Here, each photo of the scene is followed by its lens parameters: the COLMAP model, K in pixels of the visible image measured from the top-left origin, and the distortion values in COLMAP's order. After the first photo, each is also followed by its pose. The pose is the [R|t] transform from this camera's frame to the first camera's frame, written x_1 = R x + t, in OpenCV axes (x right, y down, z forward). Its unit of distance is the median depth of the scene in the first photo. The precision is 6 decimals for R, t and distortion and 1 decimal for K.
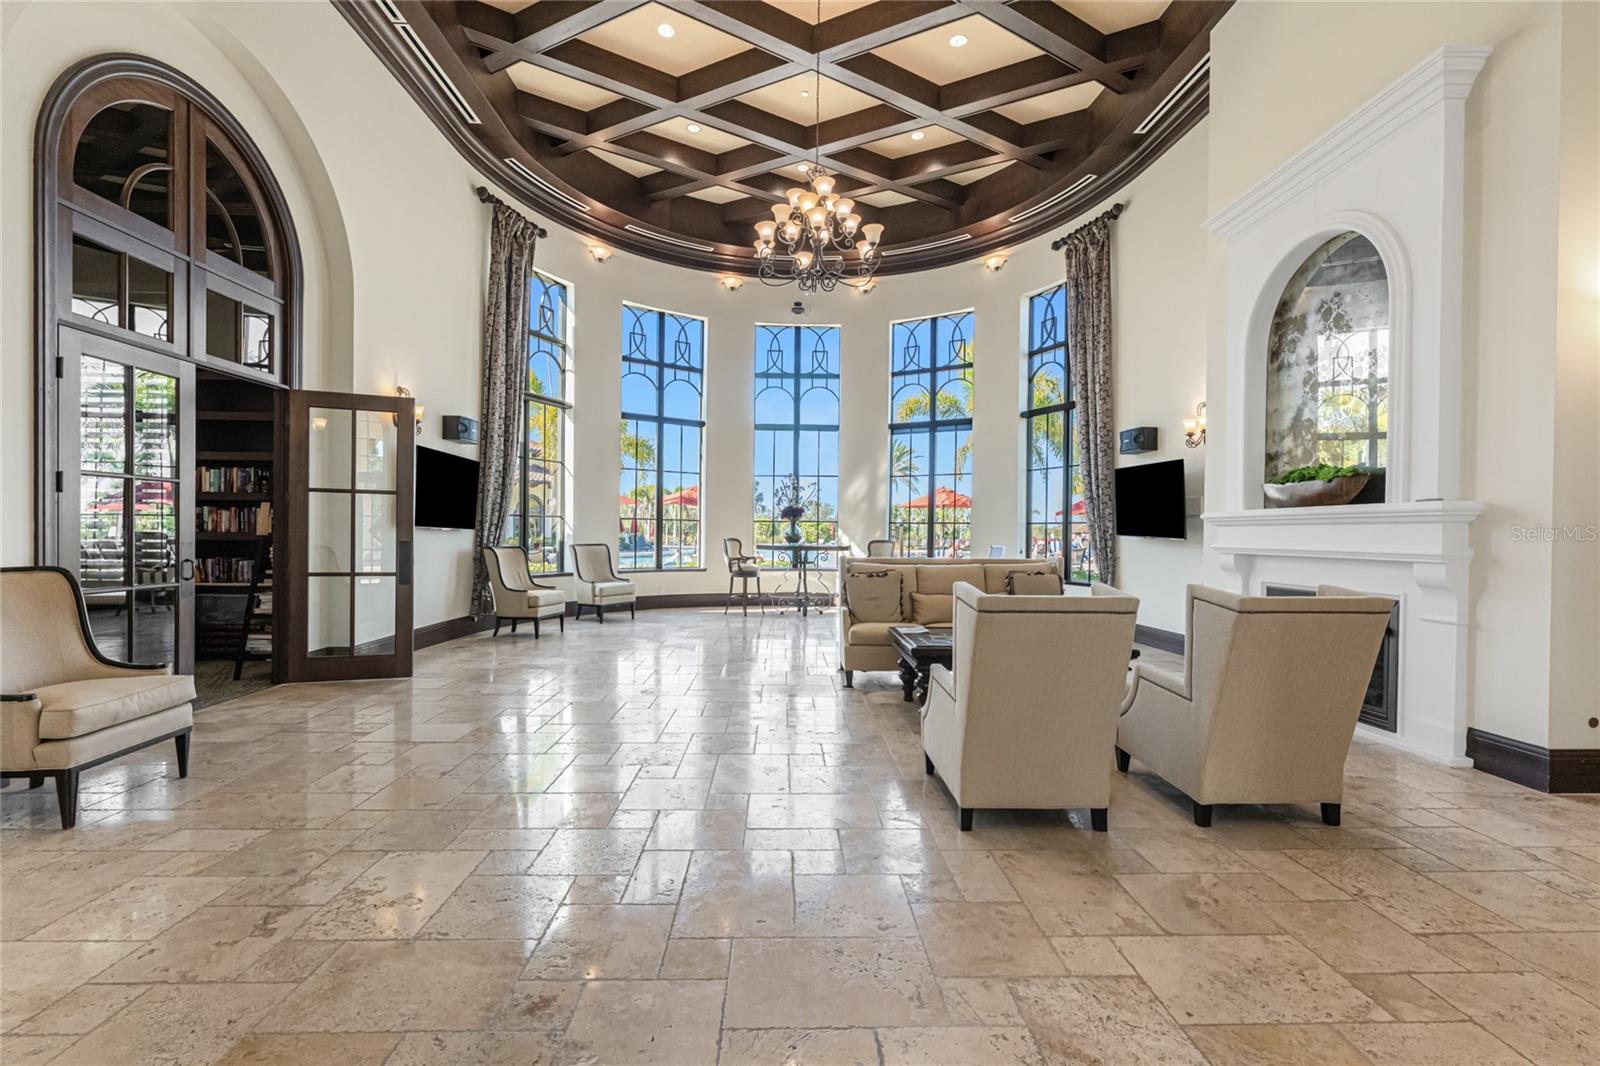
lens RADIAL K [[693.6, 0, 794.9], [0, 693.6, 532.2], [0, 0, 1]] dist [-0.000742, 0.000376]
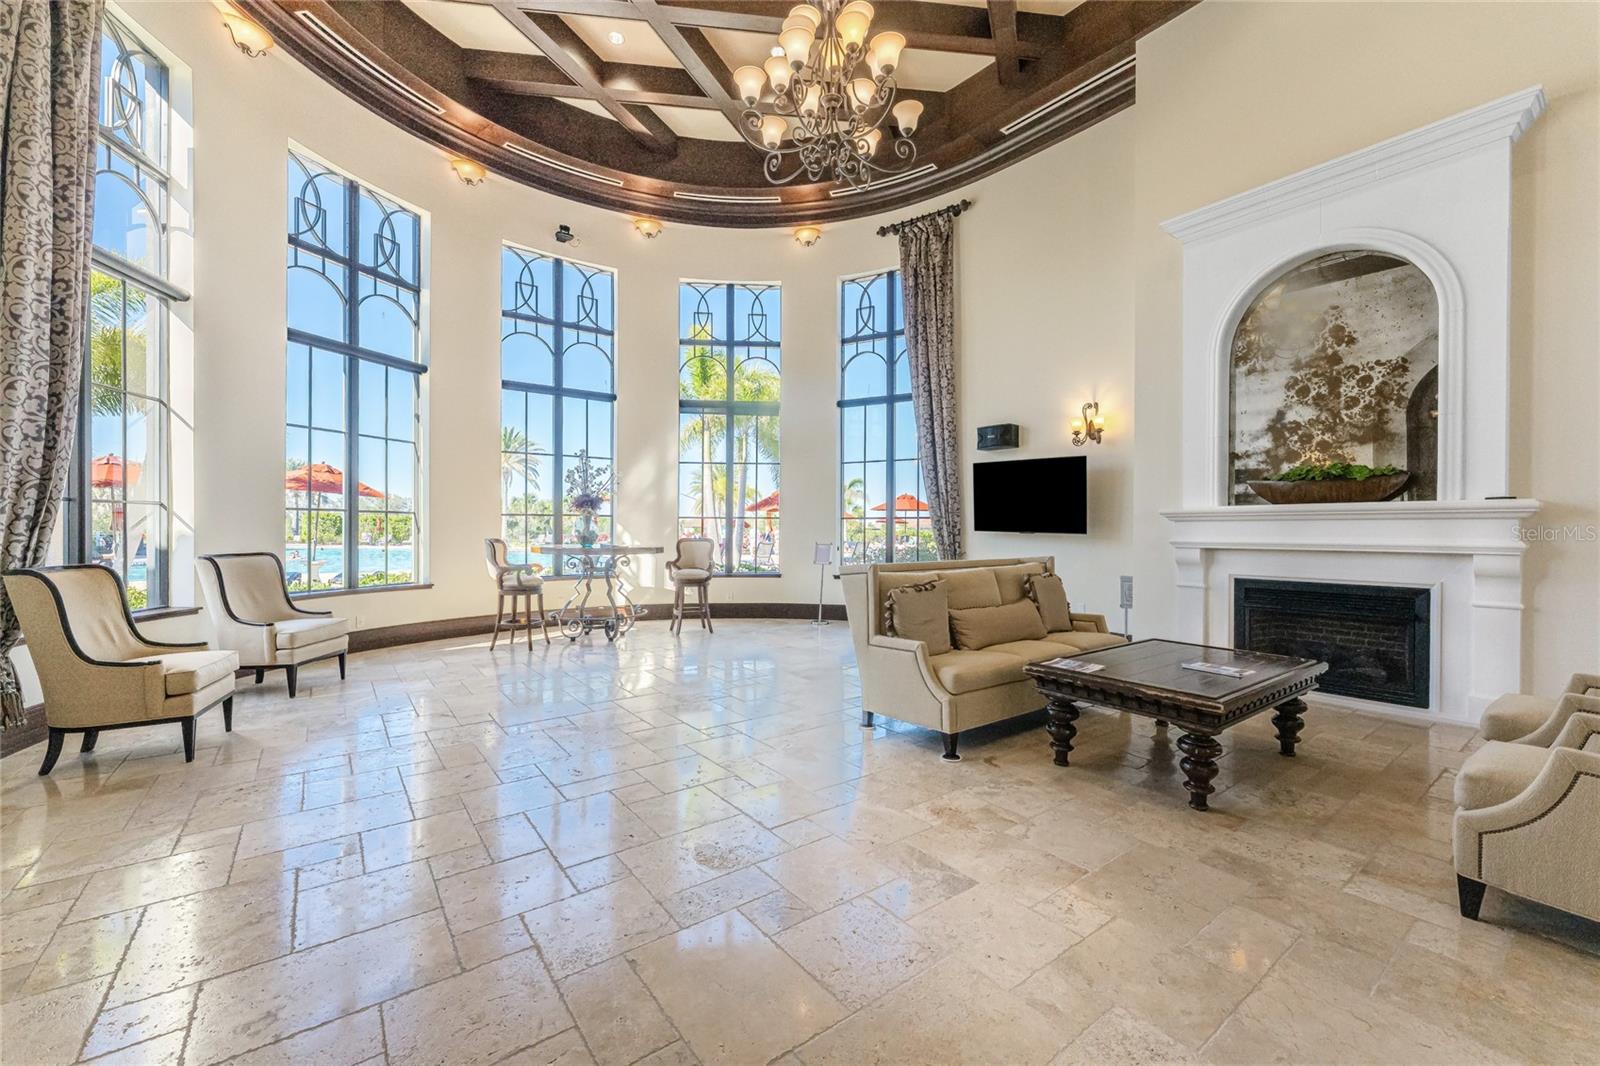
lens RADIAL K [[646.4, 0, 805.6], [0, 646.4, 528.5], [0, 0, 1]] dist [0.003911, 0.000055]
pose [[0.810993, -0.006190, 0.585022, -0.259840], [0.004821, 0.999981, 0.003896, -0.003162], [-0.585035, -0.000339, 0.811008, 0.357497]]
